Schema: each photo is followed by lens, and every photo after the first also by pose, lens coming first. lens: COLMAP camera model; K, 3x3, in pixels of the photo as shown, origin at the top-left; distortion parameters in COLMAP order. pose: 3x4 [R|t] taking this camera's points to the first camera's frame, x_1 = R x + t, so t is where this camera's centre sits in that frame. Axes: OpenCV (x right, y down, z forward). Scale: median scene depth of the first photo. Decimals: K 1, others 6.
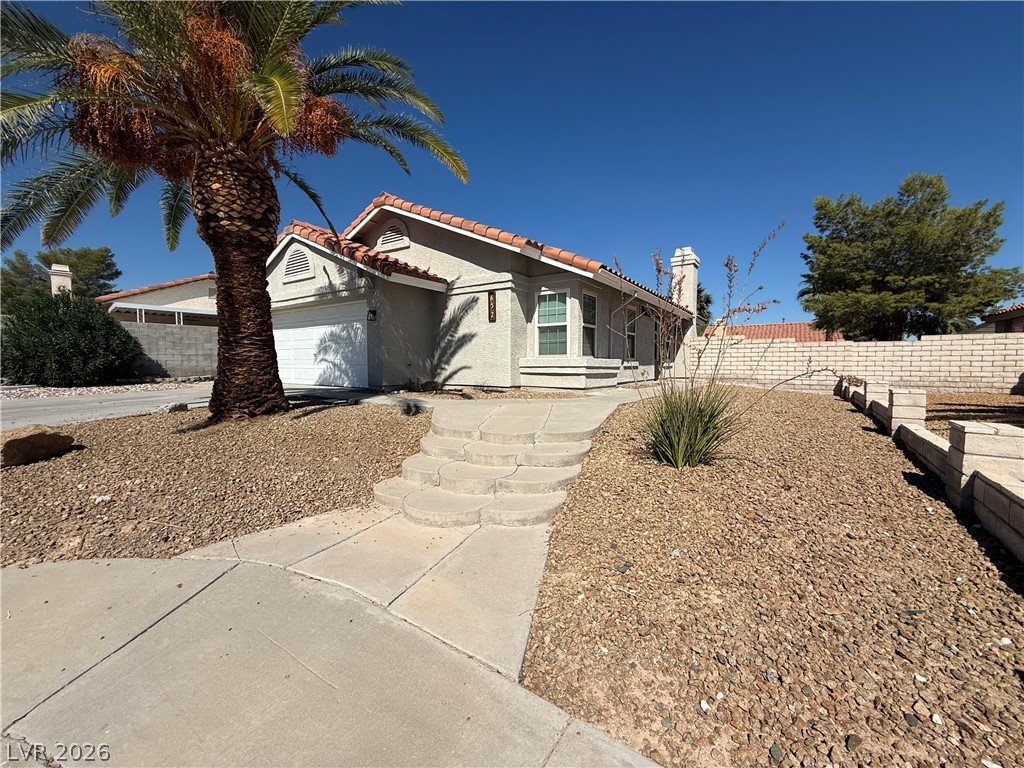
lens RADIAL K [[410.7, 0, 512.1], [0, 410.7, 383.7], [0, 0, 1]] dist [-0.001695, -0.000936]
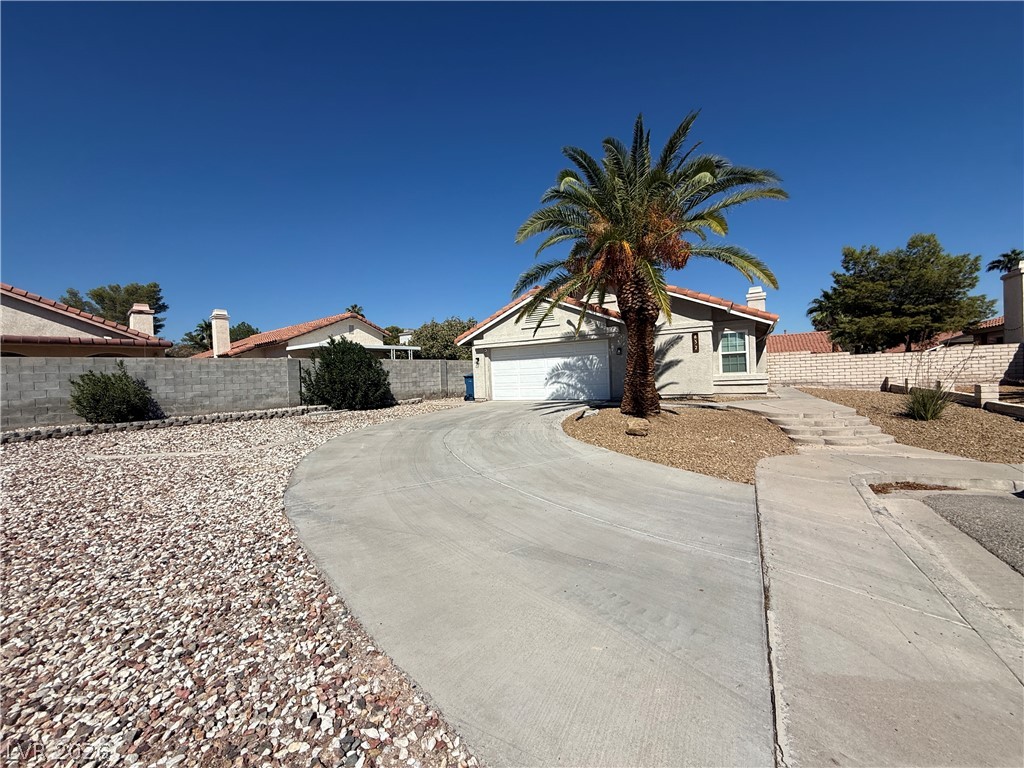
lens RADIAL K [[410.7, 0, 511.4], [0, 410.7, 384.2], [0, 0, 1]] dist [-0.001695, -0.000936]
pose [[0.996557, -0.043208, 0.070758, -0.770041], [0.045396, 0.998530, -0.029615, -0.016577], [-0.069374, 0.032725, 0.997054, -0.429427]]
